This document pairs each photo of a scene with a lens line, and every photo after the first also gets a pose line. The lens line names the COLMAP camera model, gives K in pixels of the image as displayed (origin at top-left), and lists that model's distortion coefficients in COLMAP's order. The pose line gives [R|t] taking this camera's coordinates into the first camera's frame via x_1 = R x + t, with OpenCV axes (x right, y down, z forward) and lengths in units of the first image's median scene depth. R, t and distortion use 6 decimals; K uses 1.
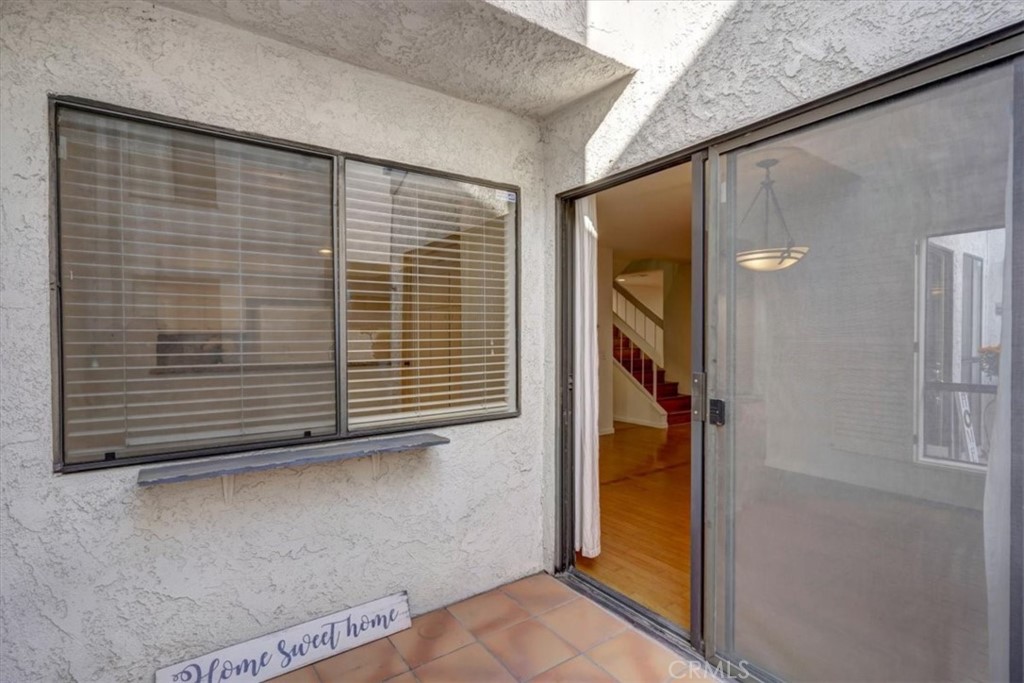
lens RADIAL K [[507.0, 0, 512.0], [0, 507.0, 341.5], [0, 0, 1]] dist [-0.002745, 0.000959]
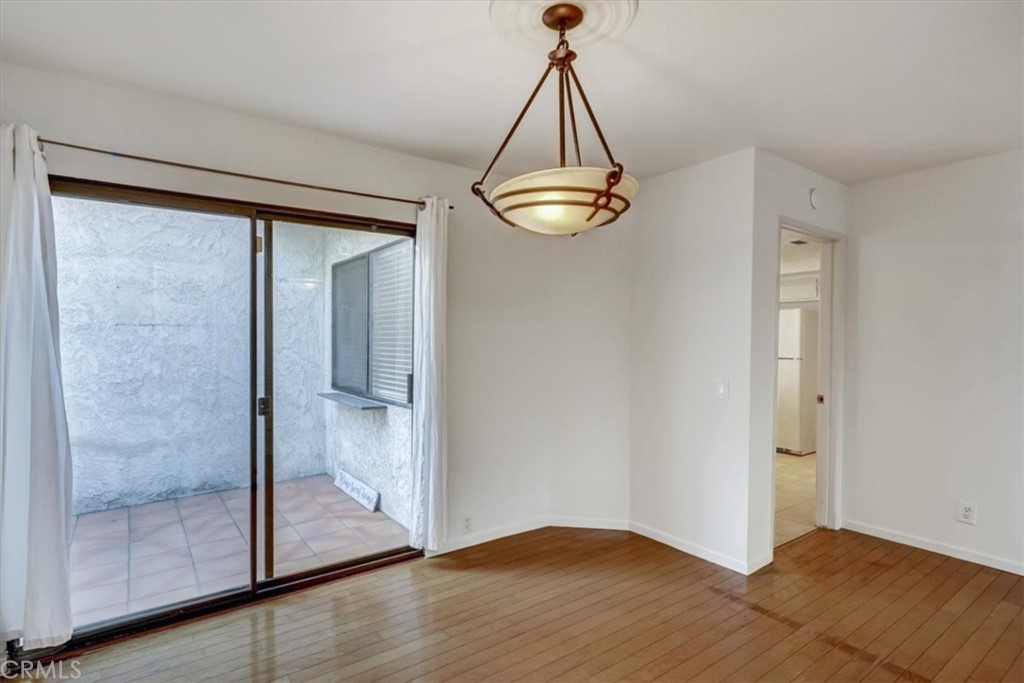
lens RADIAL K [[507.0, 0, 512.0], [0, 507.0, 341.5], [0, 0, 1]] dist [-0.002745, 0.000959]
pose [[0.017829, 0.006796, -0.999818, 1.640997], [-0.022507, 0.999726, 0.006394, -0.049276], [0.999588, 0.022388, 0.017977, 1.522085]]
